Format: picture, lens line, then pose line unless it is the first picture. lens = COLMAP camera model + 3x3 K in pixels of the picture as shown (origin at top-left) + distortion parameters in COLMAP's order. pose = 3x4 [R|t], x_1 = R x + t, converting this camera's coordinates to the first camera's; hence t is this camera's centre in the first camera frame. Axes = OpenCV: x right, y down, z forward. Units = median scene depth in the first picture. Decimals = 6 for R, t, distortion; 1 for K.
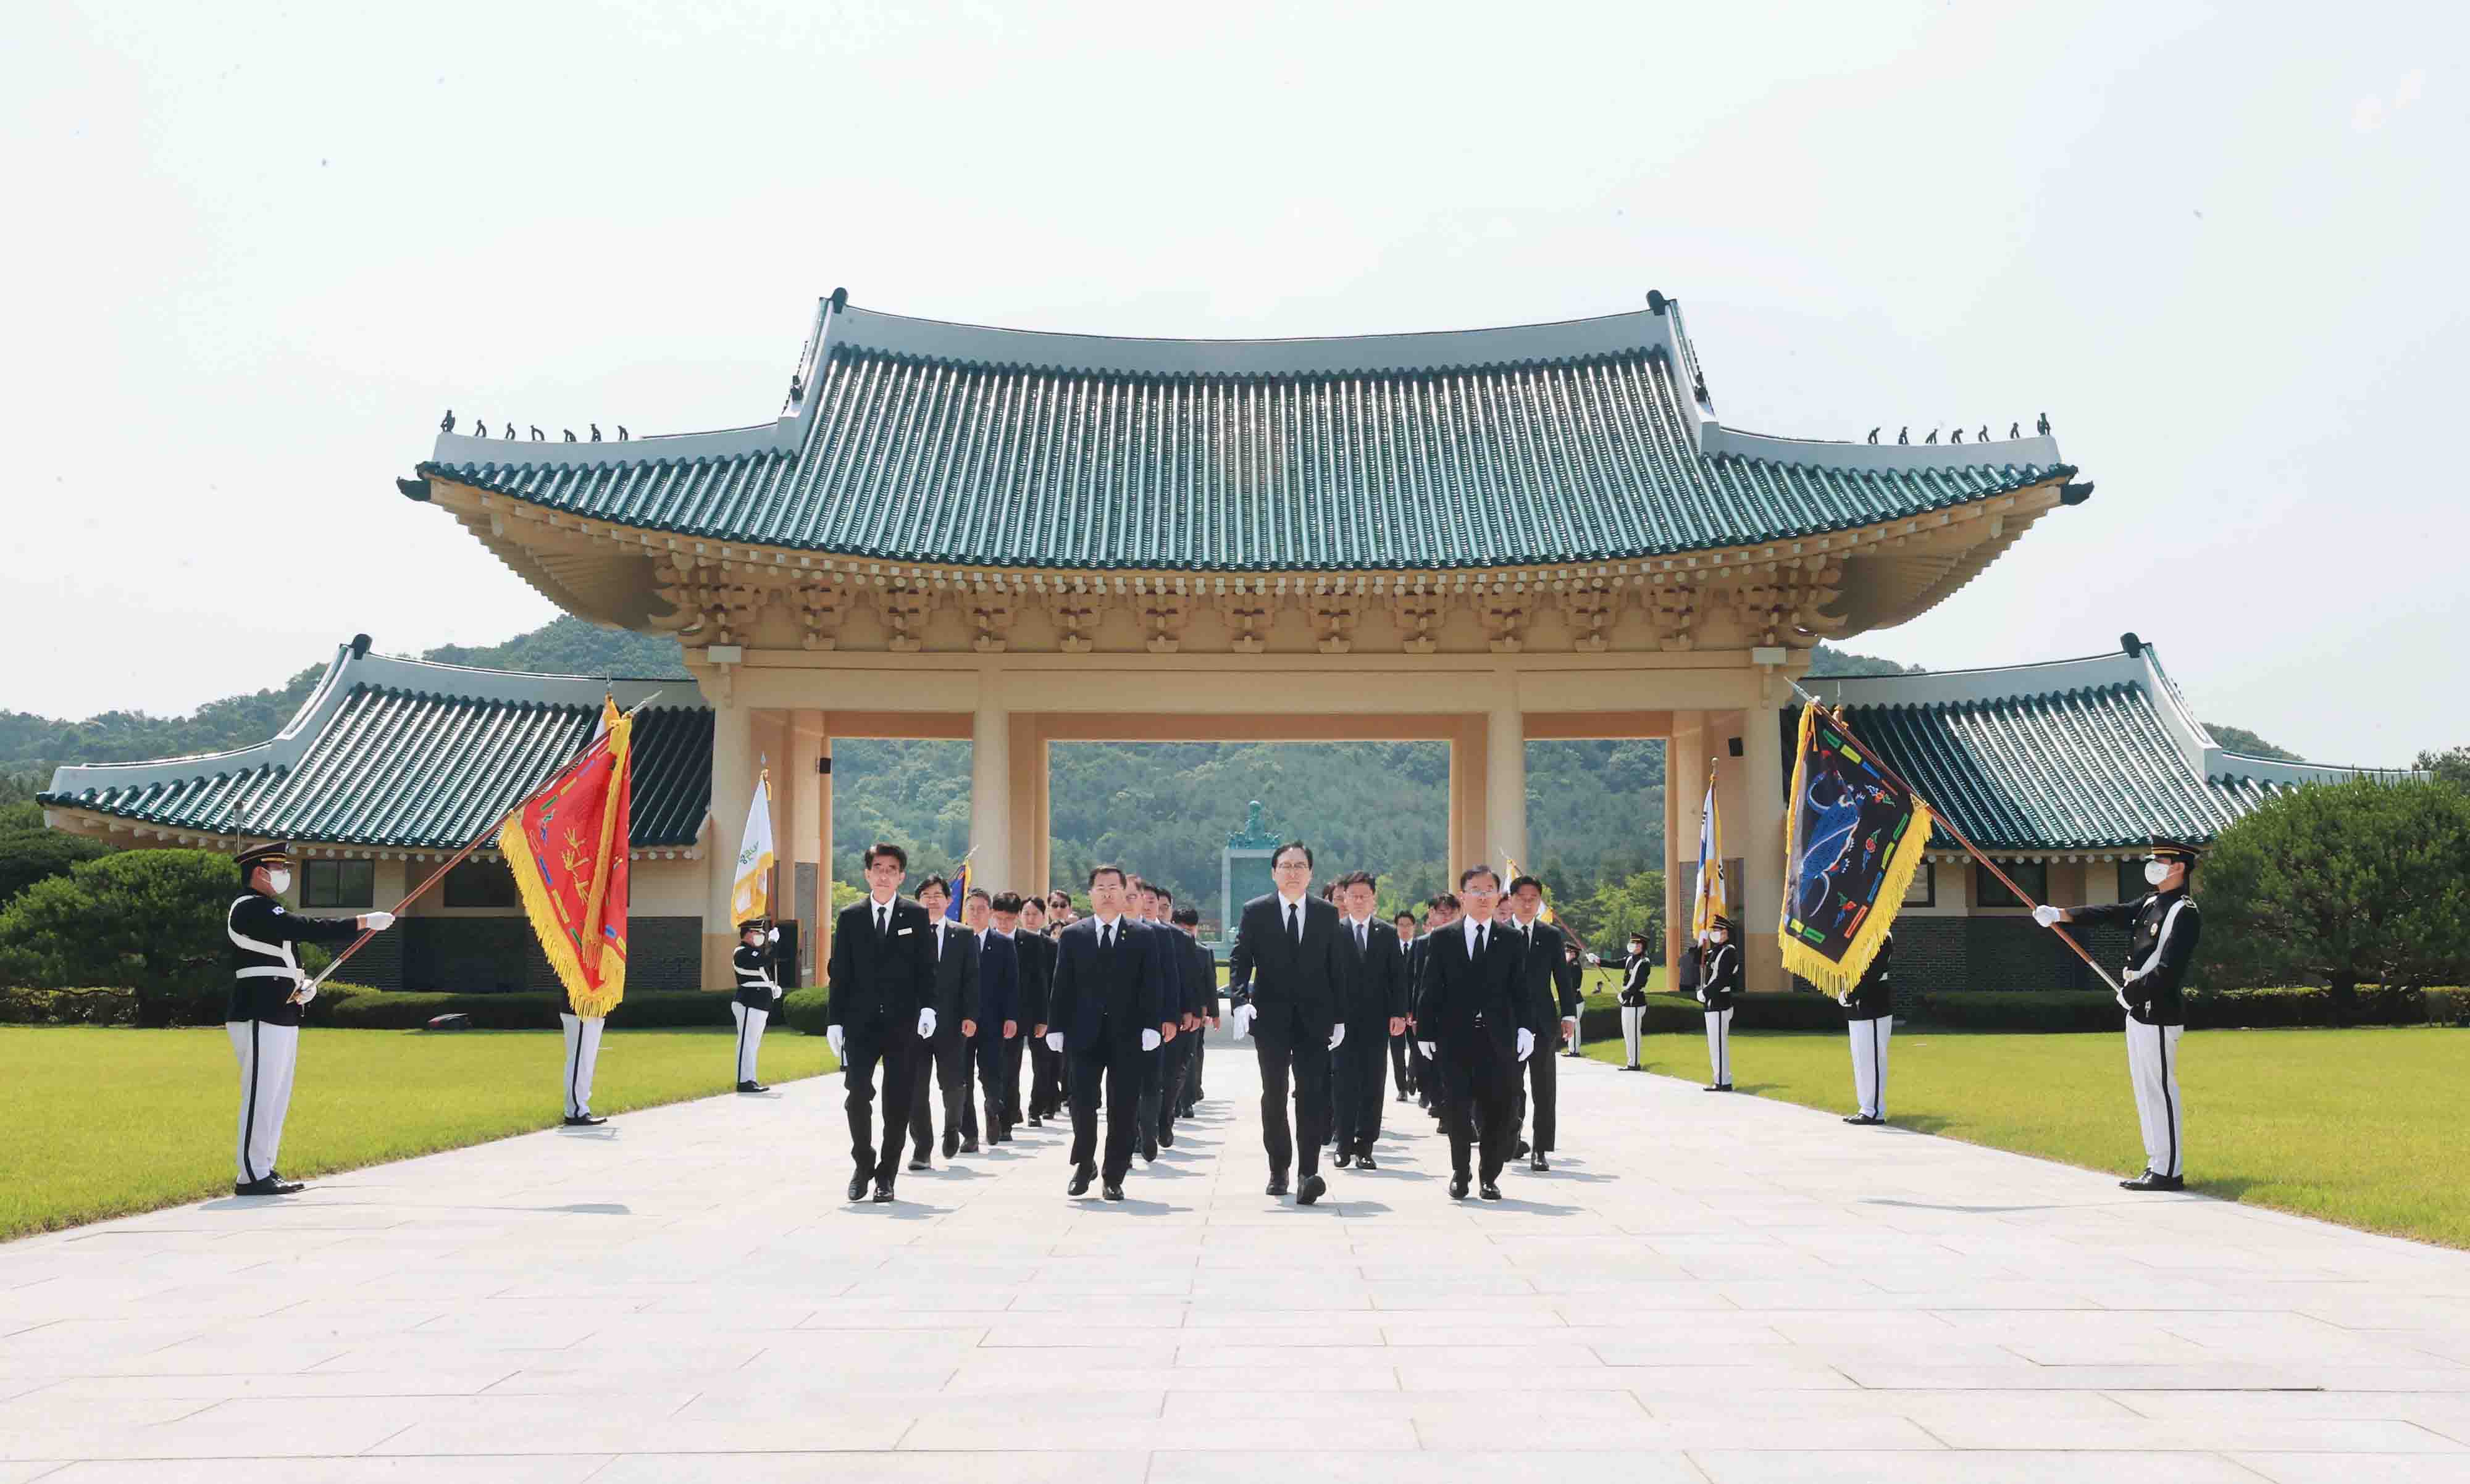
lens RADIAL K [[2430.6, 0, 1259.7], [0, 2430.6, 725.6], [0, 0, 1]] dist [0.039324, 0.000000]
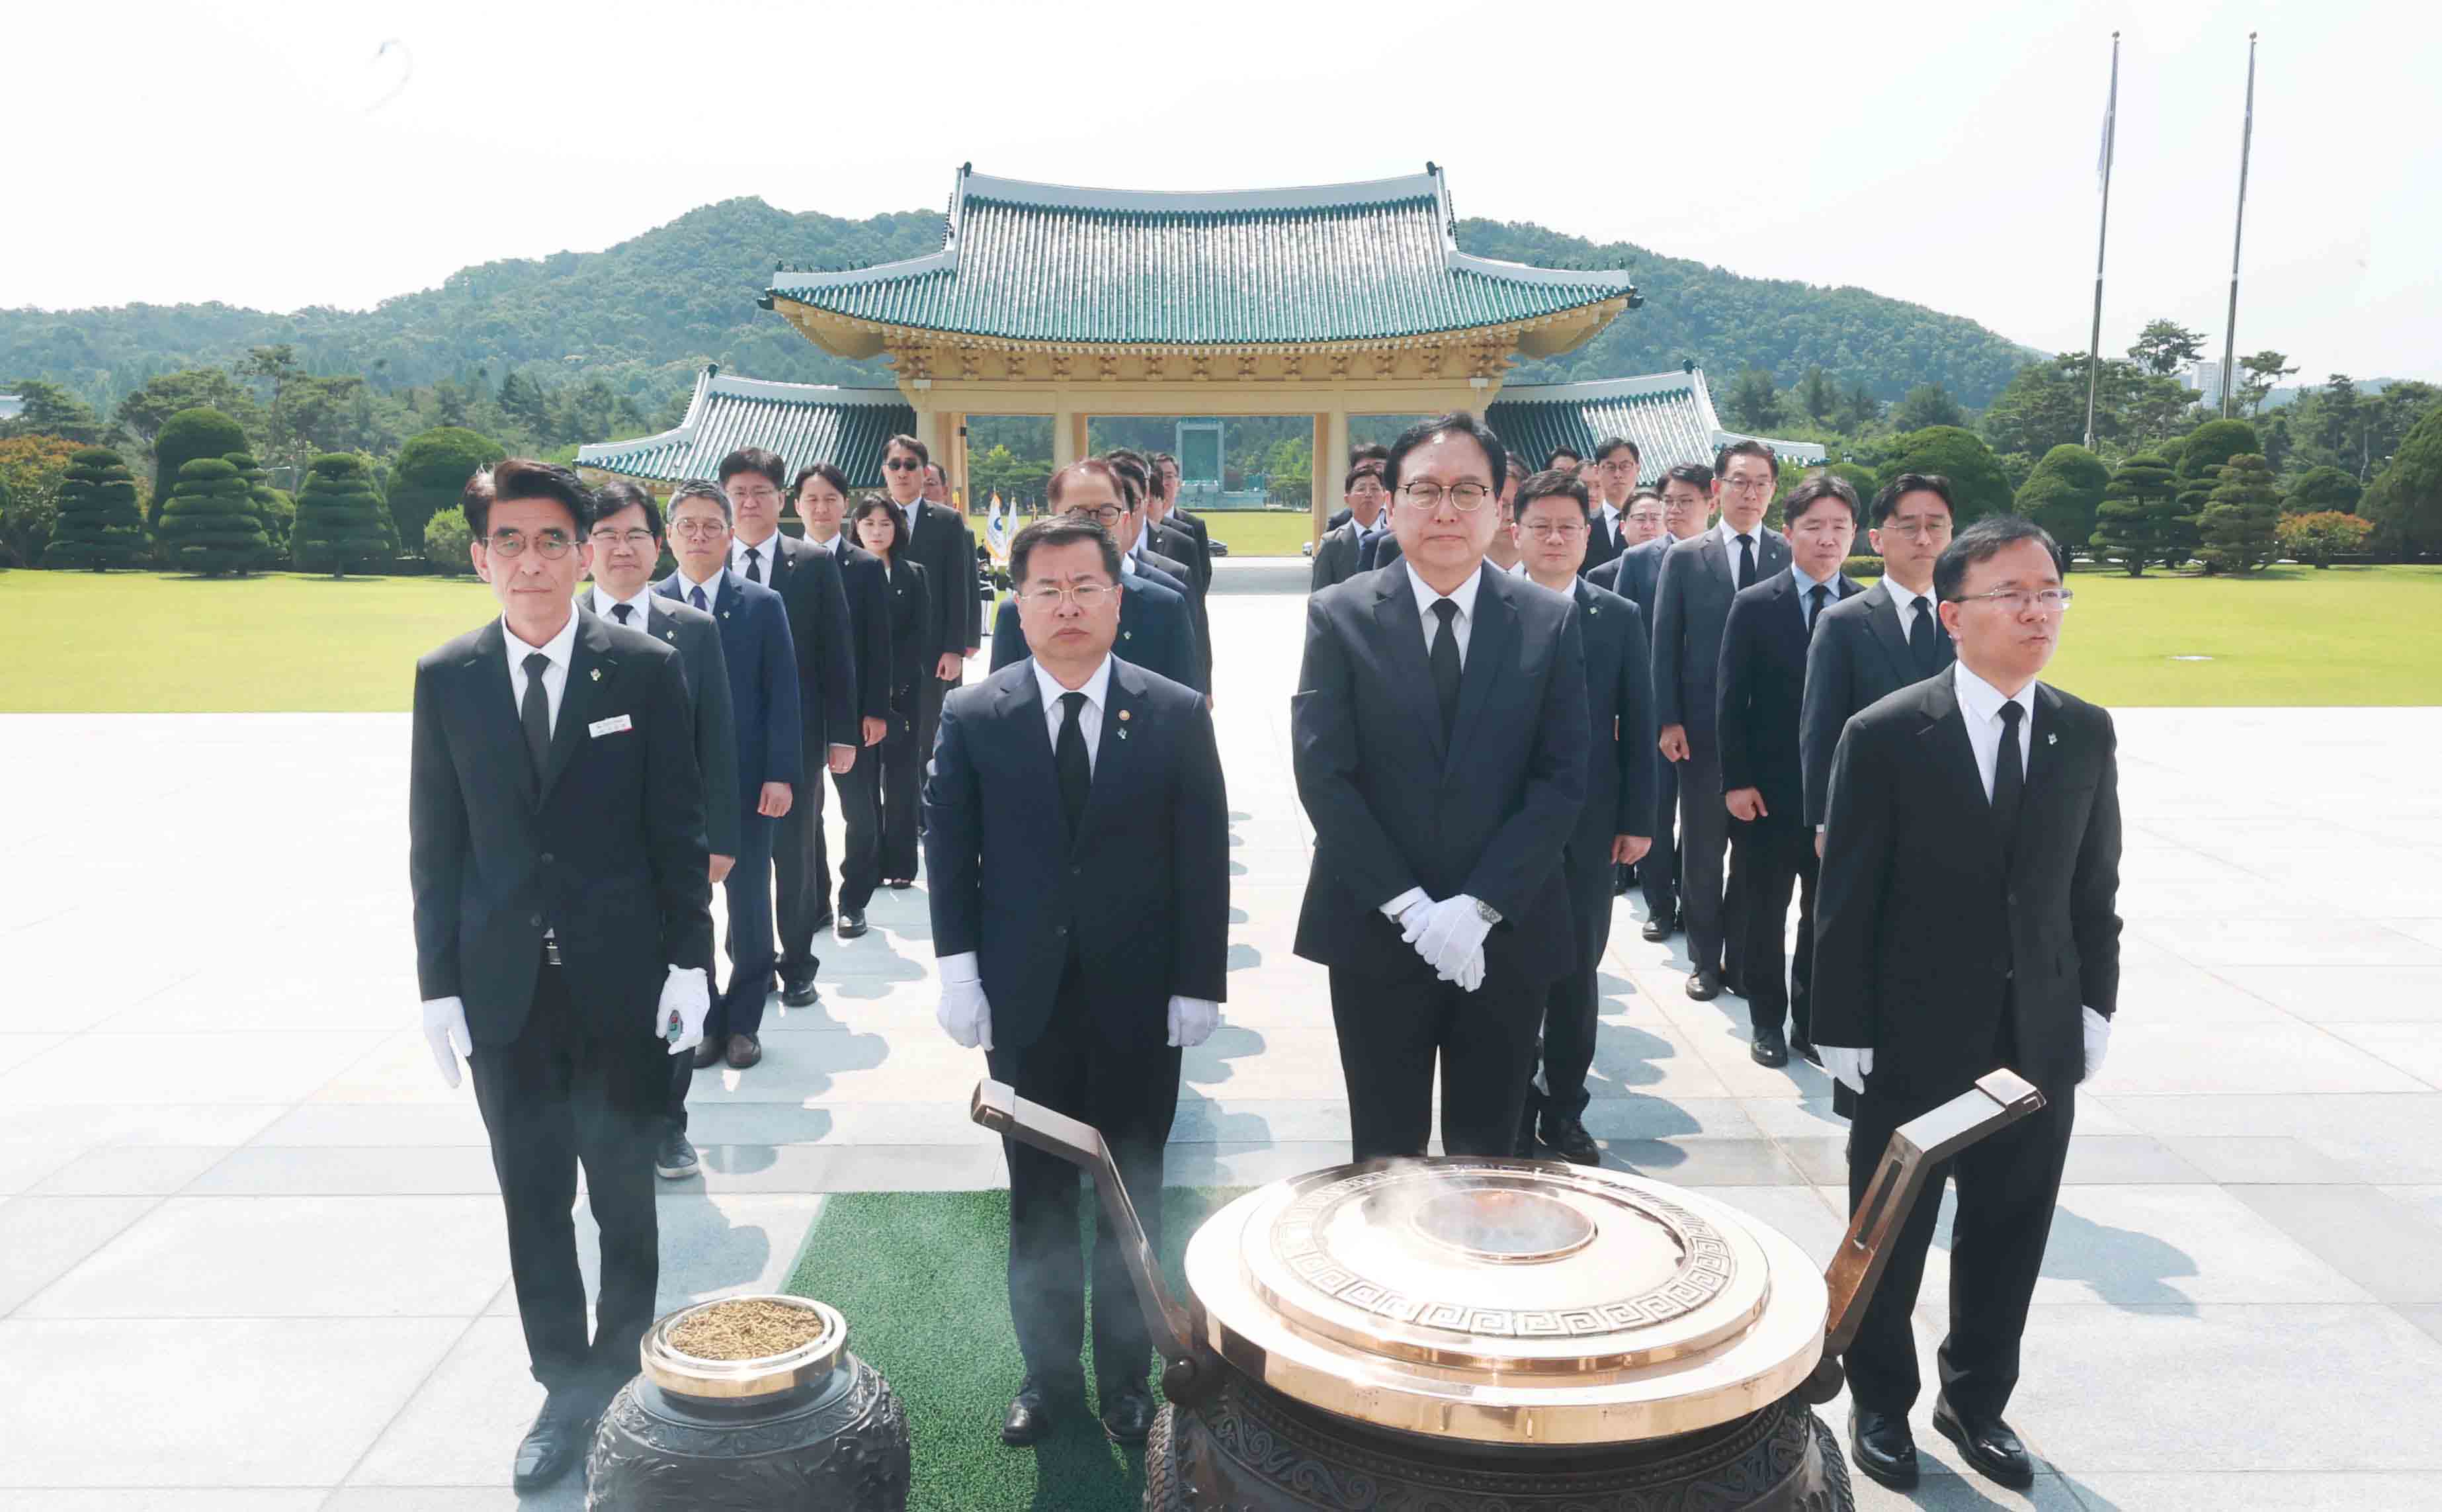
lens RADIAL K [[2128.5, 0, 1234.9], [0, 2128.5, 751.7], [0, 0, 1]] dist [-0.000082, 0.010558]
pose [[0.999890, -0.002768, 0.014584, -0.002719], [-0.000540, 0.975024, 0.222097, -0.109312], [-0.014834, -0.222080, 0.974916, -0.621718]]
